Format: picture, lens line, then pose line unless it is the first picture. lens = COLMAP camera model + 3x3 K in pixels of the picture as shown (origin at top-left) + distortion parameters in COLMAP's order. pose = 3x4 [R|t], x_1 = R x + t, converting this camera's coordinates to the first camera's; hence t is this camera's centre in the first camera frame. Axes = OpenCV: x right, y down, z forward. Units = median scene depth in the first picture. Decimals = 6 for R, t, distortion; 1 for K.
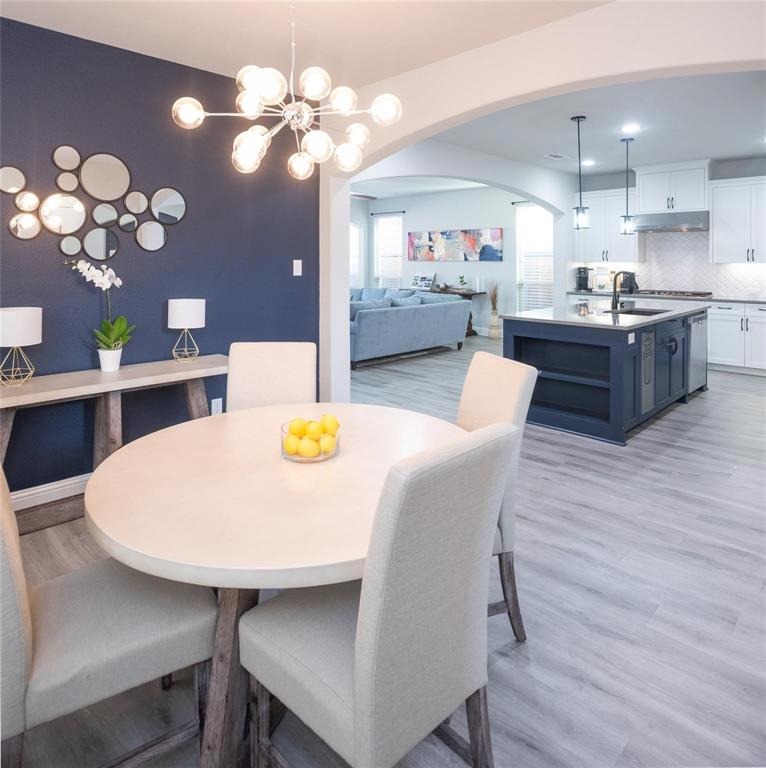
lens RADIAL K [[571.2, 0, 372.3], [0, 571.2, 262.9], [0, 0, 1]] dist [-0.010102, -0.007419]
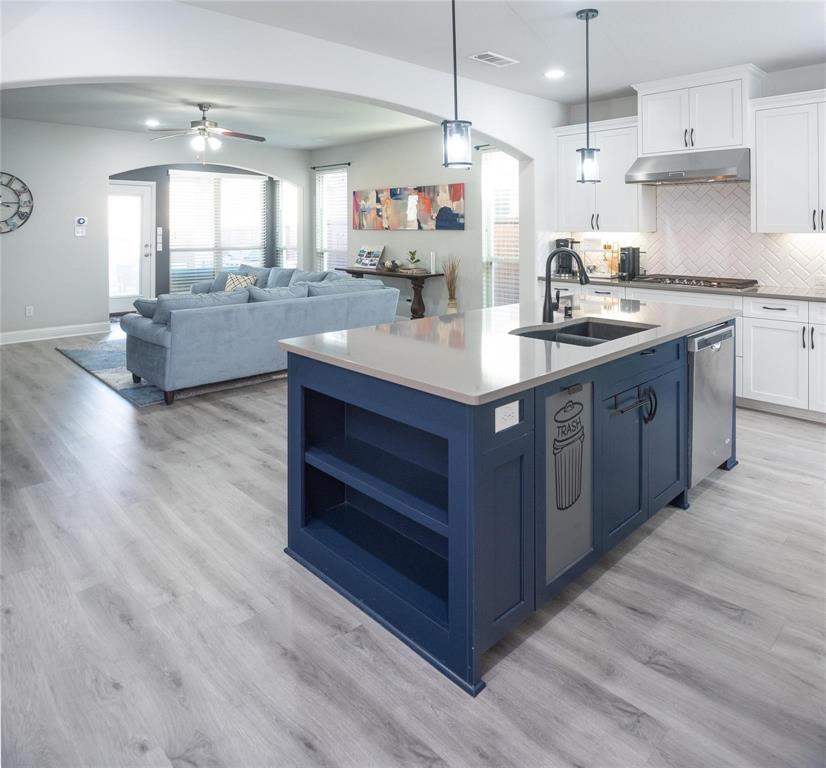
lens RADIAL K [[599.9, 0, 408.5], [0, 599.9, 223.2], [0, 0, 1]] dist [-0.015097, -0.002548]
pose [[0.999446, -0.001352, -0.033265, 0.183605], [0.000912, 0.999912, -0.013250, -0.001690], [0.033280, 0.013212, 0.999359, 0.257413]]
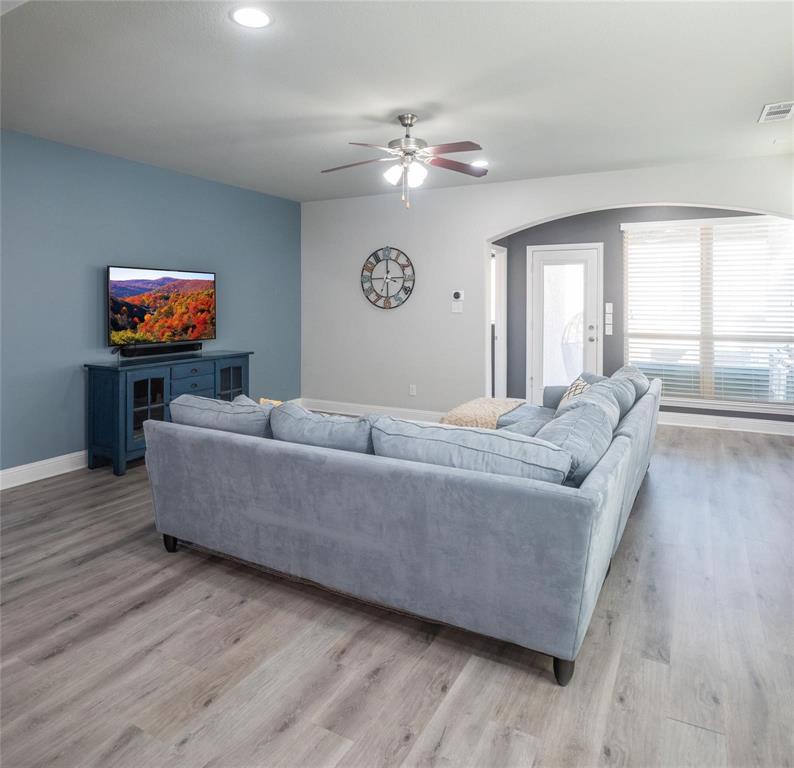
lens RADIAL K [[549.1, 0, 394.8], [0, 549.1, 303.1], [0, 0, 1]] dist [-0.005757, -0.005335]
pose [[0.275128, 0.002400, -0.961405, 0.307558], [-0.010621, 0.999943, -0.000543, -0.005263], [0.961349, 0.010360, 0.275138, 0.764022]]
